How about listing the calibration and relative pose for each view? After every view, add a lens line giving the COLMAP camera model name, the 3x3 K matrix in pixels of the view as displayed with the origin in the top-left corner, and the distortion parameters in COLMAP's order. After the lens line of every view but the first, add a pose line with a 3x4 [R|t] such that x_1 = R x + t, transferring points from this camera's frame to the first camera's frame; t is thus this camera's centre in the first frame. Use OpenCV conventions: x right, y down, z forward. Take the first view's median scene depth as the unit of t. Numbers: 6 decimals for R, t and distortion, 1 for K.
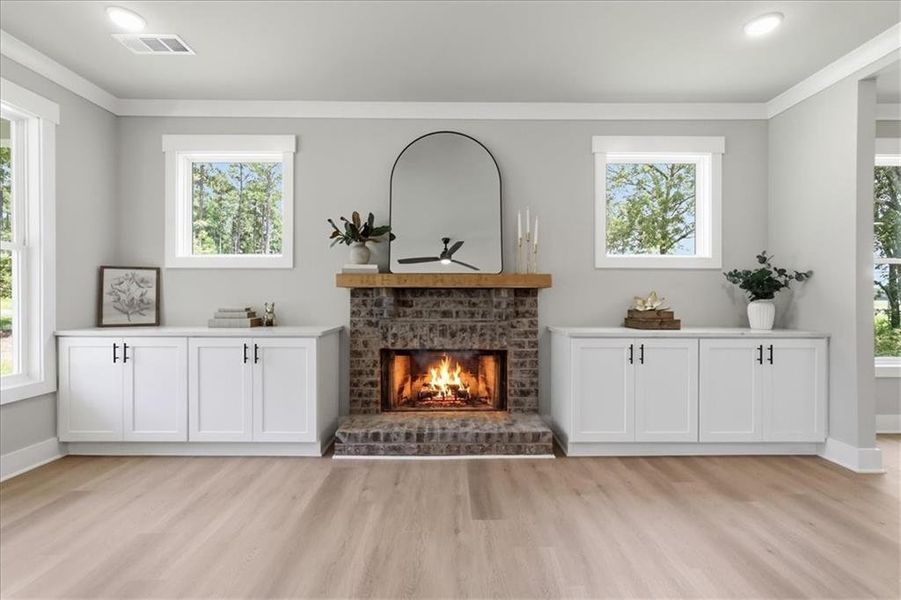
lens RADIAL K [[411.4, 0, 450.7], [0, 411.4, 296.0], [0, 0, 1]] dist [-0.000715, -0.000002]
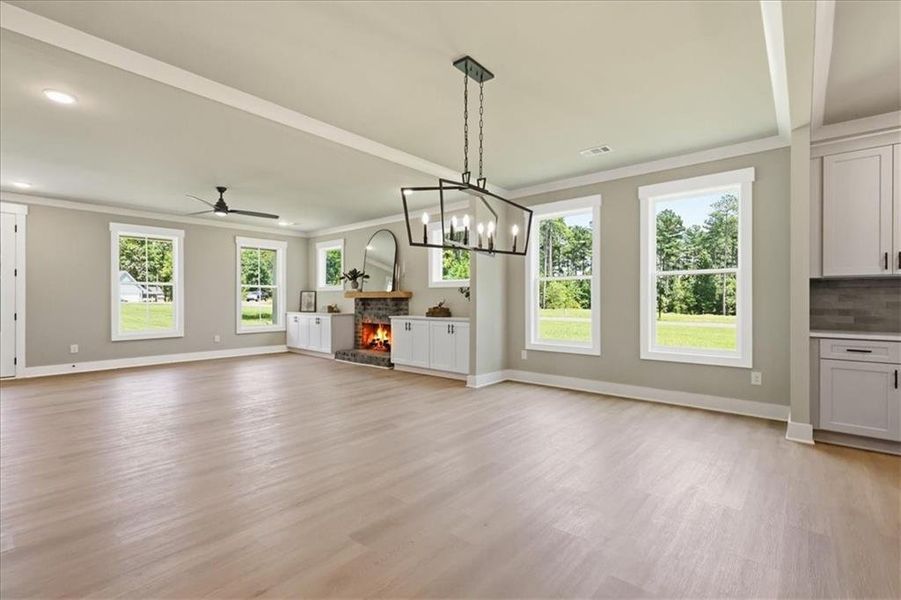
lens RADIAL K [[409.5, 0, 452.5], [0, 409.5, 301.5], [0, 0, 1]] dist [-0.000513, 0.000303]
pose [[0.750824, -0.000613, -0.660502, 1.938755], [-0.000780, 0.999998, -0.001815, 0.005879], [0.660502, 0.001878, 0.750822, -0.497495]]
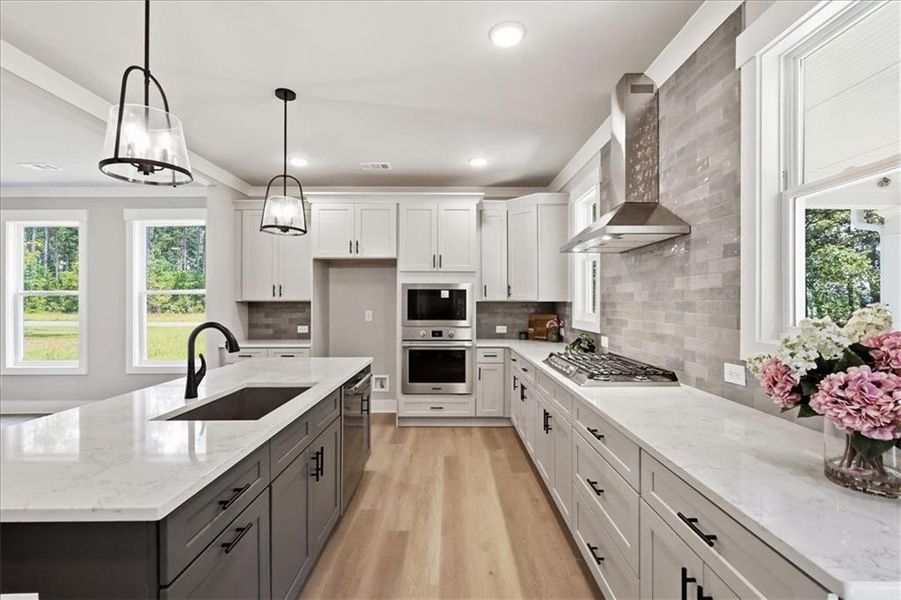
lens RADIAL K [[405.5, 0, 452.2], [0, 405.5, 301.9], [0, 0, 1]] dist [-0.000920, 0.000004]
pose [[0.999985, -0.004547, -0.003094, 2.722409], [0.004535, 0.999982, -0.003841, -0.050690], [0.003112, 0.003827, 0.999988, -0.462670]]
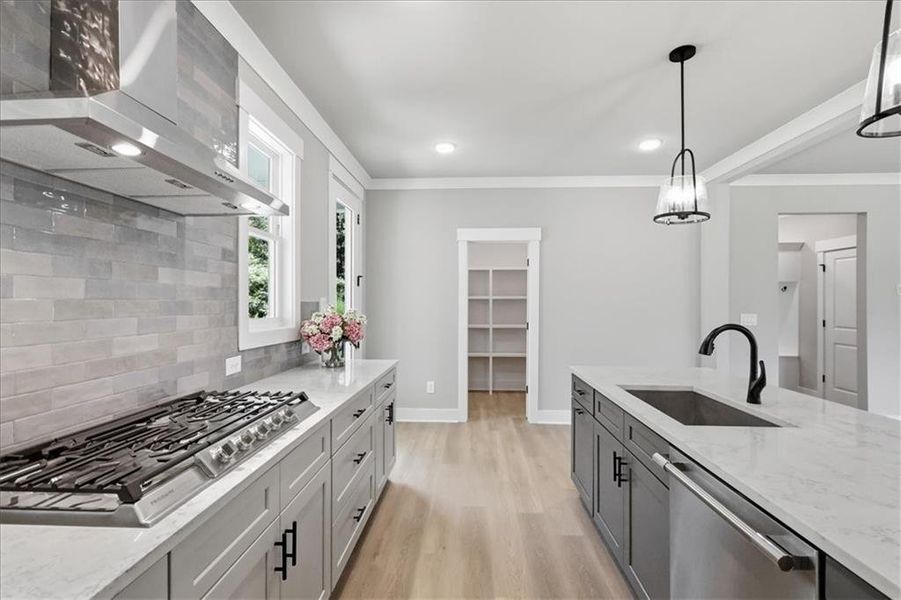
lens RADIAL K [[405.5, 0, 452.2], [0, 405.5, 301.9], [0, 0, 1]] dist [-0.000920, 0.000004]
pose [[-0.998464, -0.005435, 0.055134, 2.729937], [-0.005455, 0.999985, -0.000219, -0.053824], [-0.055132, -0.000520, -0.998479, 0.731696]]
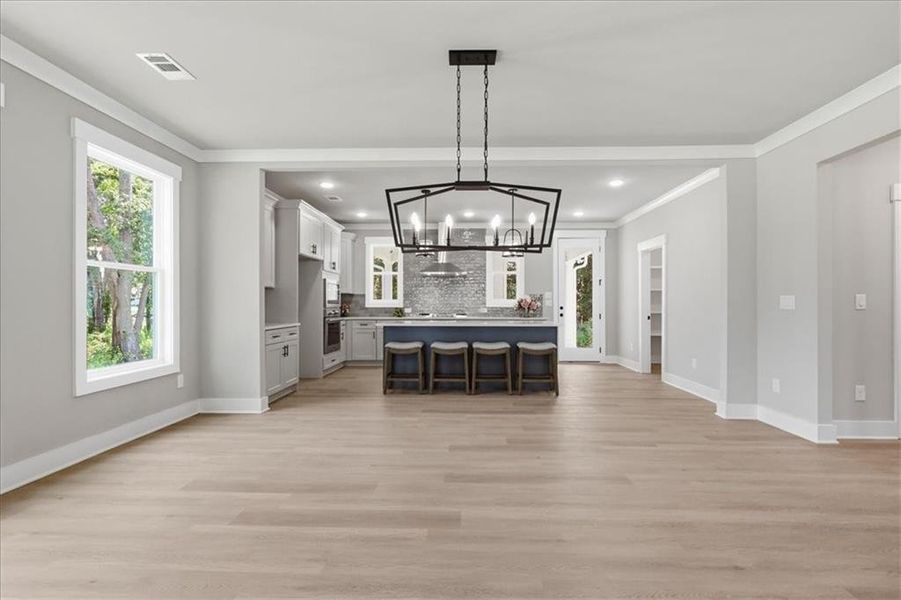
lens RADIAL K [[408.0, 0, 451.4], [0, 408.0, 300.1], [0, 0, 1]] dist [0.000977, 0.000320]
pose [[0.043281, 0.005872, 0.999046, 0.570357], [0.001243, 0.999982, -0.005931, 0.000307], [-0.999062, 0.001498, 0.043273, 0.196158]]
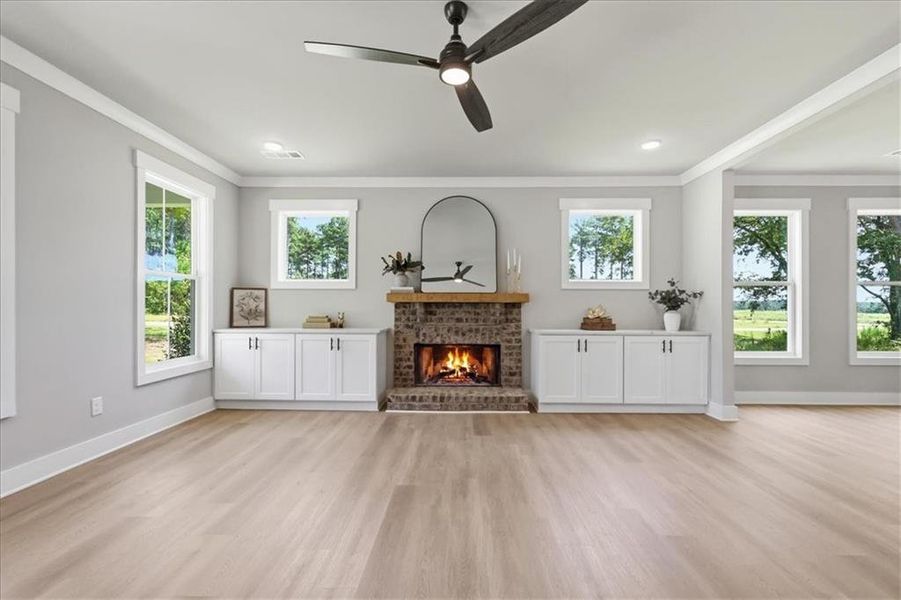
lens RADIAL K [[410.6, 0, 451.7], [0, 410.6, 303.6], [0, 0, 1]] dist [-0.000876, -0.000037]
pose [[0.999612, 0.001442, -0.027822, 0.003934], [-0.001752, 0.999937, -0.011099, 0.001171], [0.027804, 0.011143, 0.999551, -0.502774]]
